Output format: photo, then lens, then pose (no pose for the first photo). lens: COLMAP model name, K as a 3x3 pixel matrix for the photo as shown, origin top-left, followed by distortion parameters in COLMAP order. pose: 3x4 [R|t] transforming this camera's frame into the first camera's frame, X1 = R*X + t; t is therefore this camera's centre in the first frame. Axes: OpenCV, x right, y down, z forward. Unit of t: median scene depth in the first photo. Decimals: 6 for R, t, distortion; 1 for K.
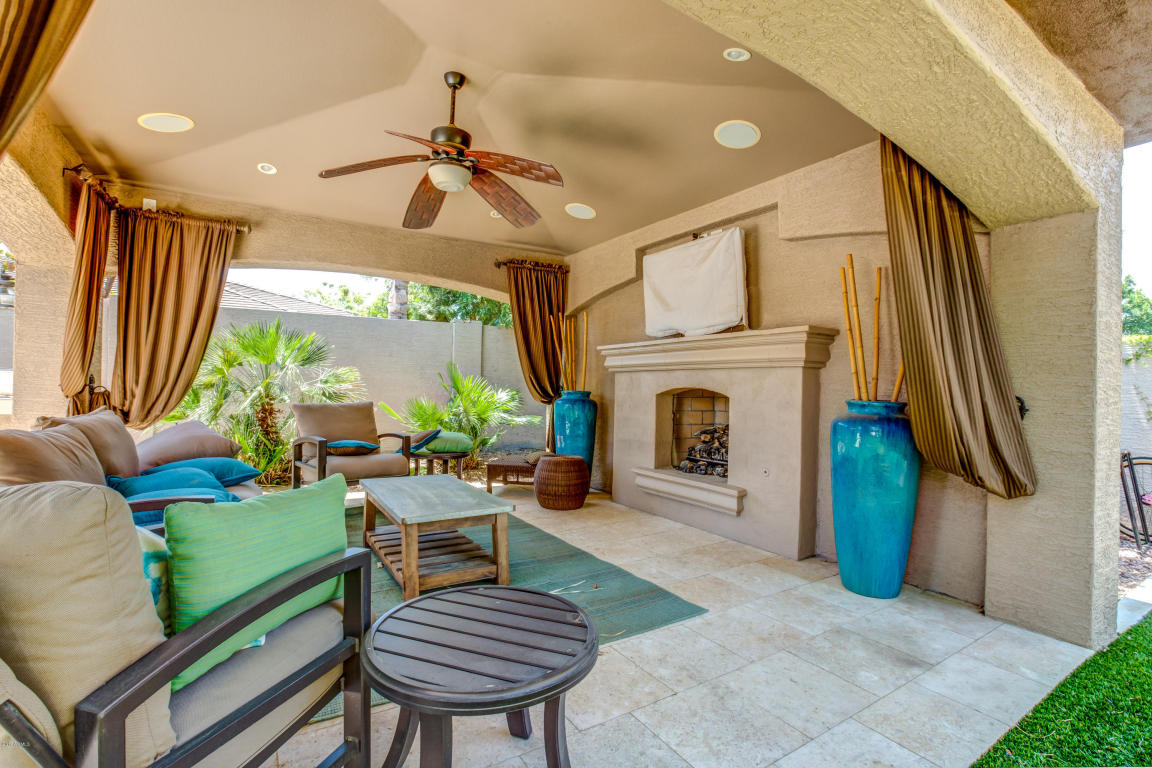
lens RADIAL K [[532.9, 0, 579.1], [0, 532.9, 383.0], [0, 0, 1]] dist [-0.039802, 0.005732]
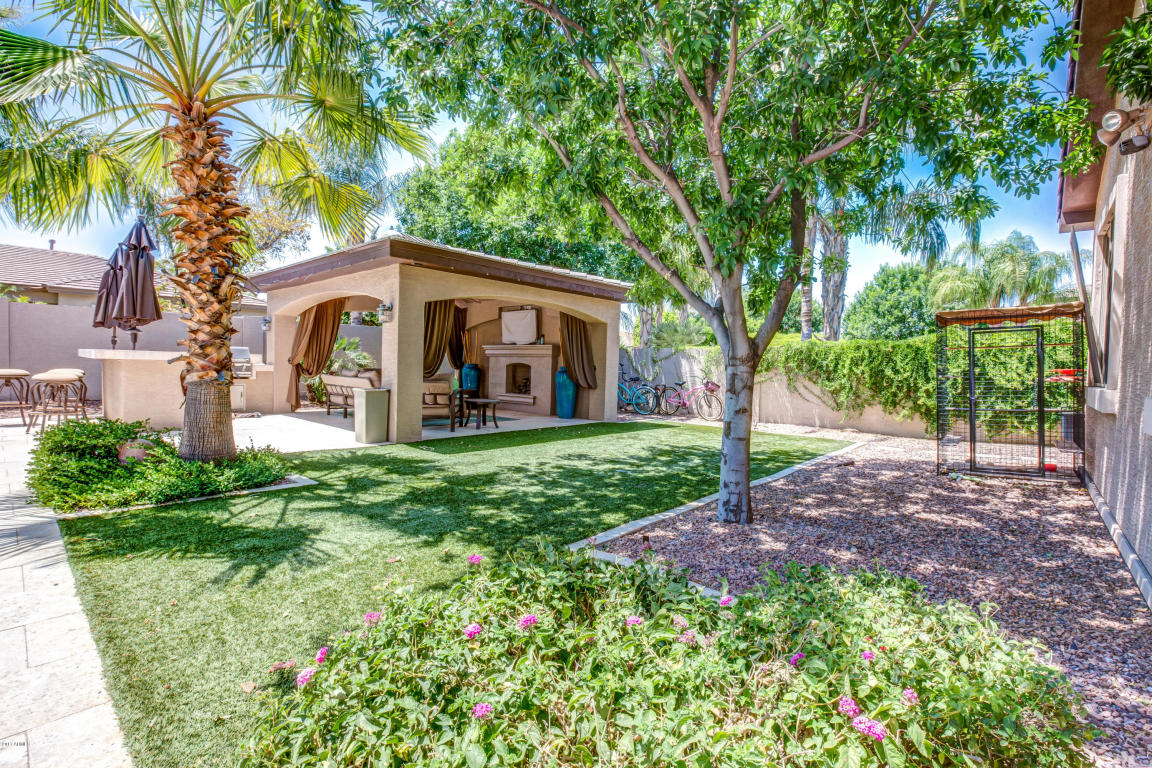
lens RADIAL K [[532.9, 0, 576.9], [0, 532.9, 382.9], [0, 0, 1]] dist [-0.039802, 0.005732]
pose [[0.959120, 0.000185, 0.283000, -0.267788], [-0.012698, 0.999021, 0.042383, -0.008144], [-0.282715, -0.044243, 0.958183, -1.641908]]
